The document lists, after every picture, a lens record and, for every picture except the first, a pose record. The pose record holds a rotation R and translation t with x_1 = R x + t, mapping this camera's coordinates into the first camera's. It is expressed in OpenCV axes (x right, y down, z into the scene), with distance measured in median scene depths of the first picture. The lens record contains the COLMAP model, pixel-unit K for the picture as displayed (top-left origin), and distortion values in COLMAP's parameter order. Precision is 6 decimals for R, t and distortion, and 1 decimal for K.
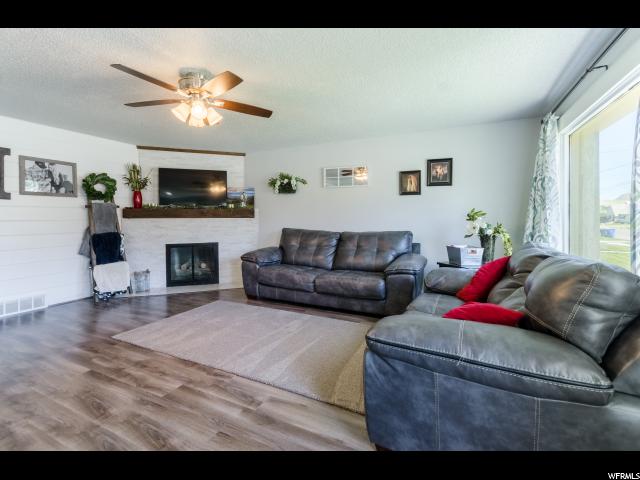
lens RADIAL K [[282.7, 0, 320.4], [0, 282.7, 225.0], [0, 0, 1]] dist [-0.001255, 0.000046]
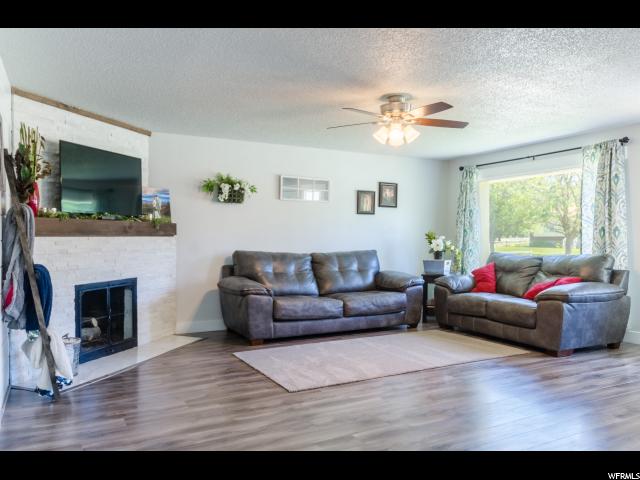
lens RADIAL K [[496.7, 0, 307.0], [0, 496.7, 238.8], [0, 0, 1]] dist [0.005436, 0.001629]
pose [[0.605172, -0.004119, 0.796084, -1.235366], [0.014635, 0.999875, -0.005952, -0.010943], [-0.795960, 0.015253, 0.605157, 0.088465]]
